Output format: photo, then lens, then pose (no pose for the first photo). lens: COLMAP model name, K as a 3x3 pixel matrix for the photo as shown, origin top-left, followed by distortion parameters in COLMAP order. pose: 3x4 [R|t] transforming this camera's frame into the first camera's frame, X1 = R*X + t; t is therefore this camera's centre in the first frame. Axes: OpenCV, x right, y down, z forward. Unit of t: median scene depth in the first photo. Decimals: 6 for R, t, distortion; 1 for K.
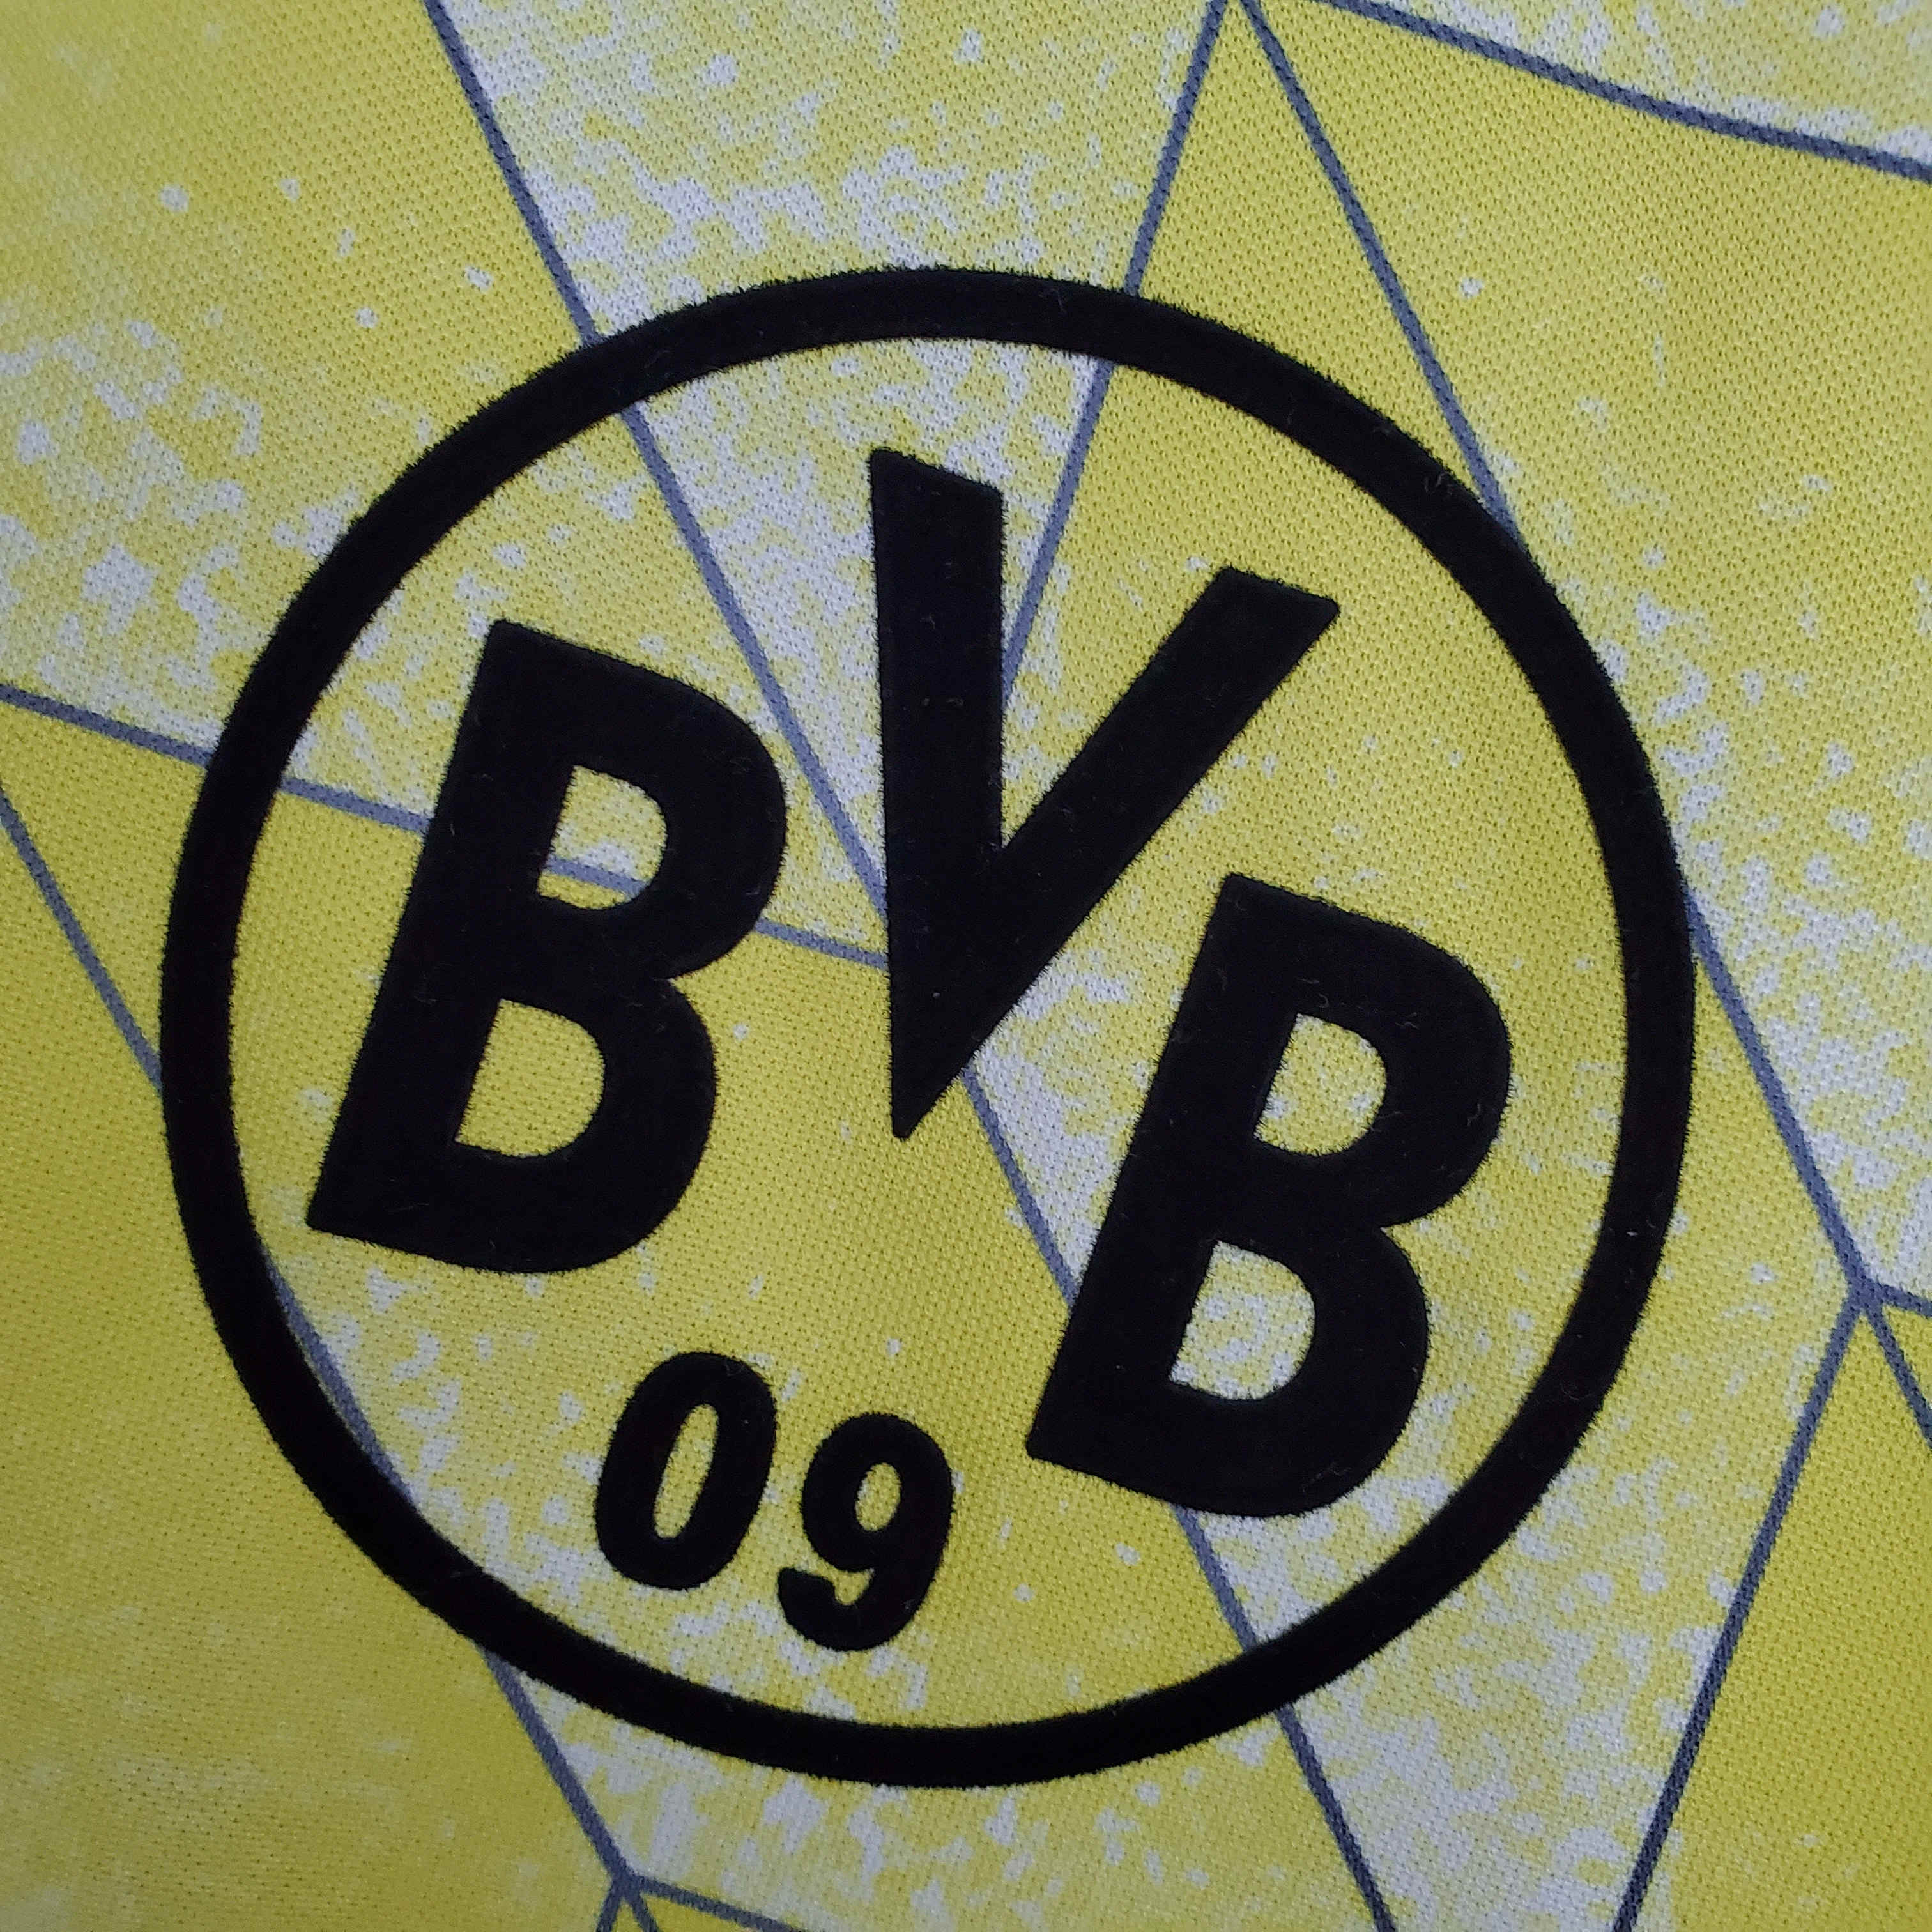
lens RADIAL K [[2000.2, 0, 959.9], [0, 2000.2, 962.6], [0, 0, 1]] dist [0.206136, -0.629499]
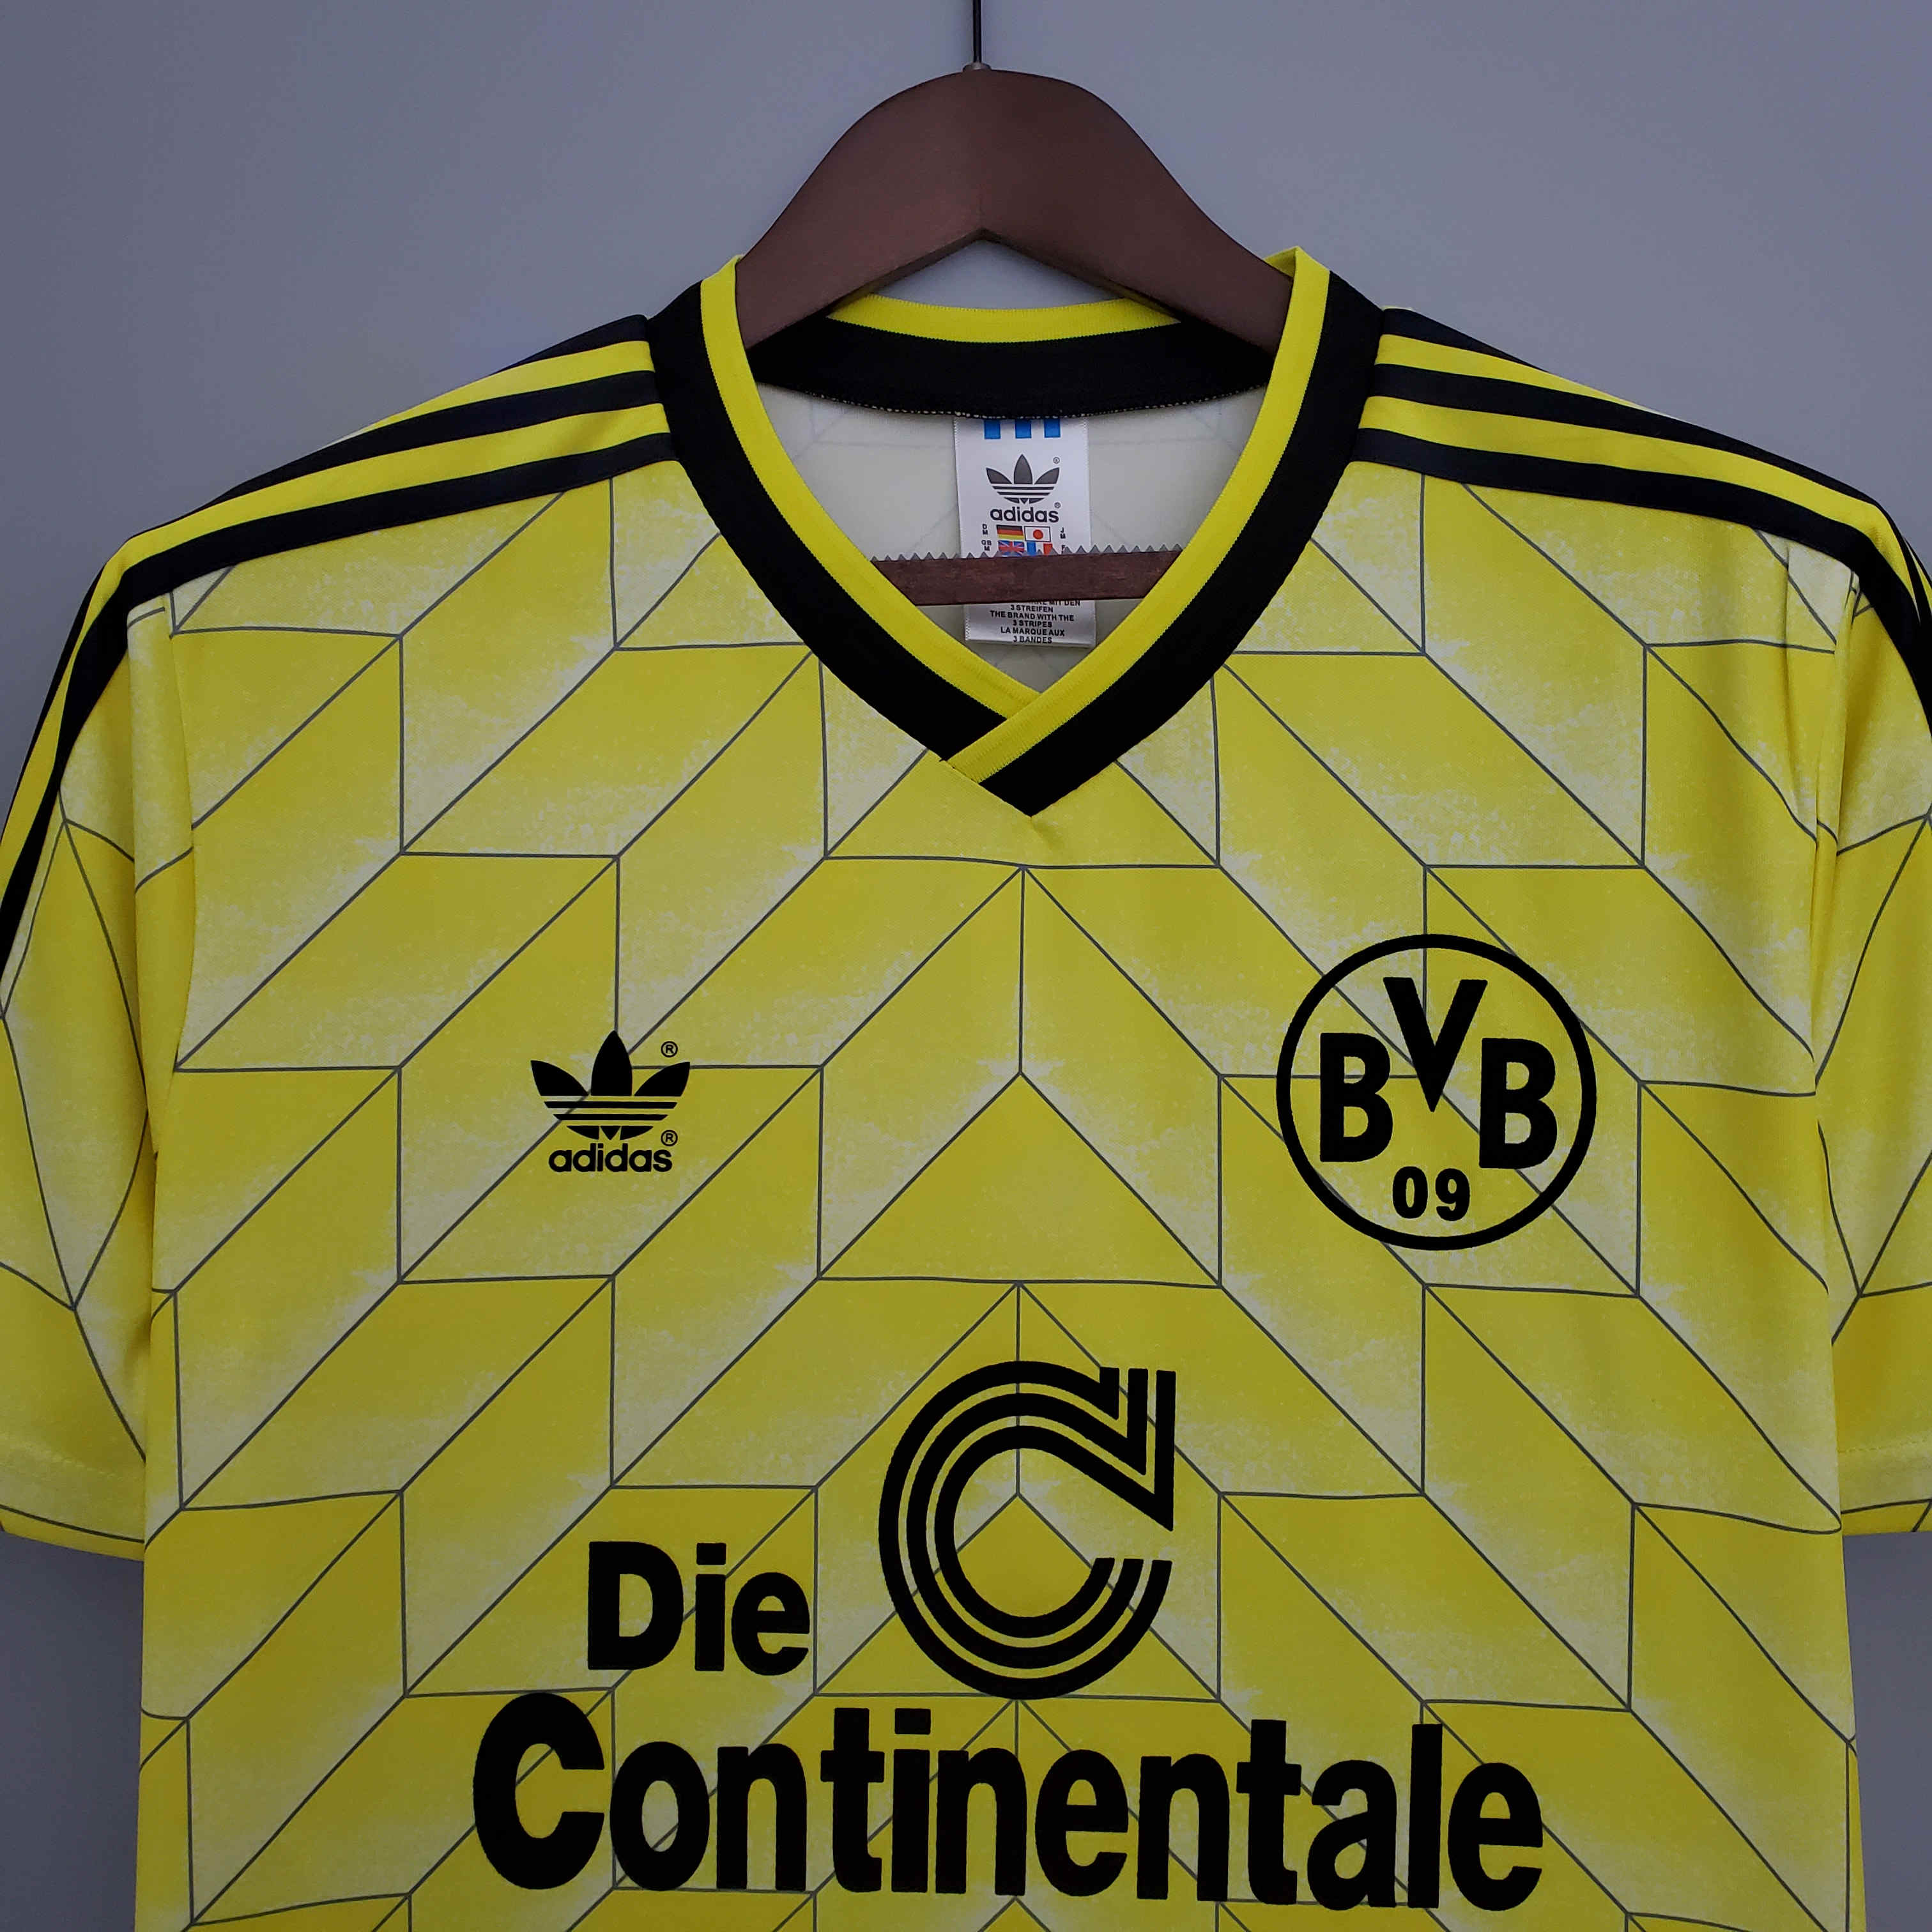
lens RADIAL K [[2000.2, 0, 959.9], [0, 2000.2, 962.6], [0, 0, 1]] dist [0.206136, -0.629499]
pose [[0.942056, -0.301841, -0.146364, -0.281426], [0.289405, 0.951927, -0.100394, -0.092769], [0.169631, 0.052218, 0.984123, -3.970931]]
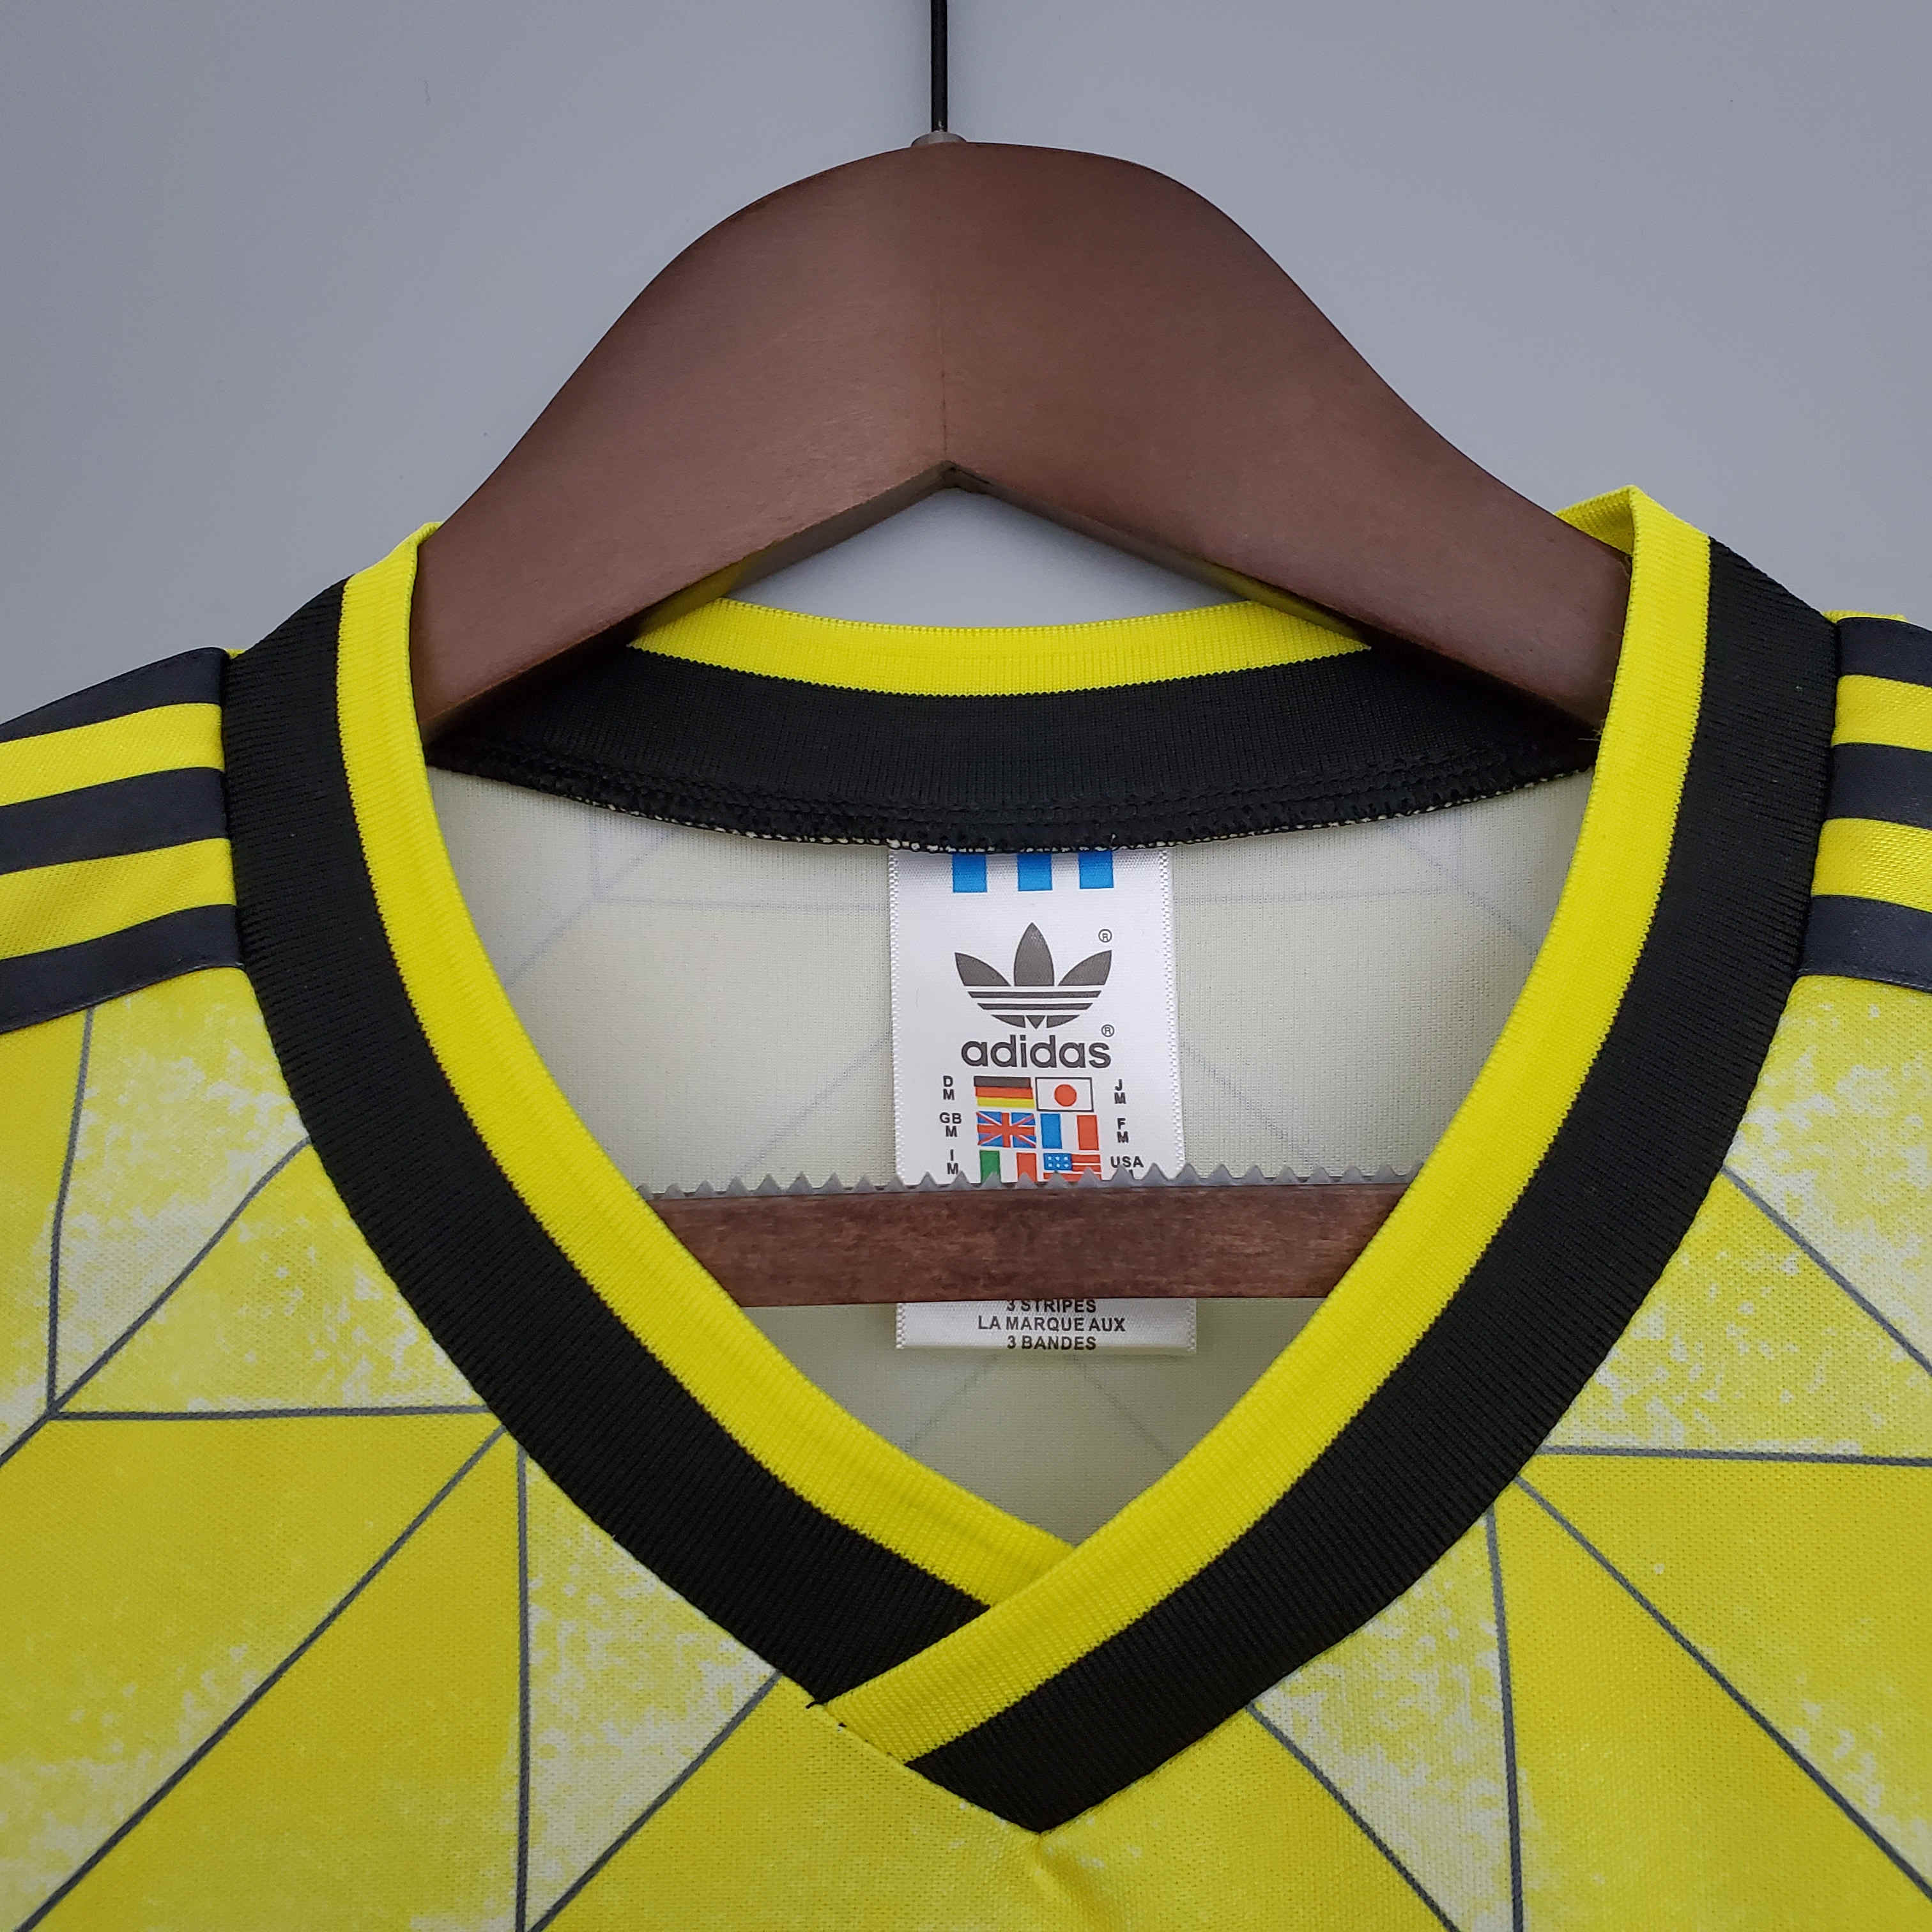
lens RADIAL K [[1980.6, 0, 974.2], [0, 1980.6, 968.9], [0, 0, 1]] dist [0.115818, -0.288343]
pose [[0.933790, -0.321735, -0.156599, -0.205728], [0.280879, 0.930209, -0.236260, -1.221736], [0.221683, 0.176631, 0.958988, -1.177793]]
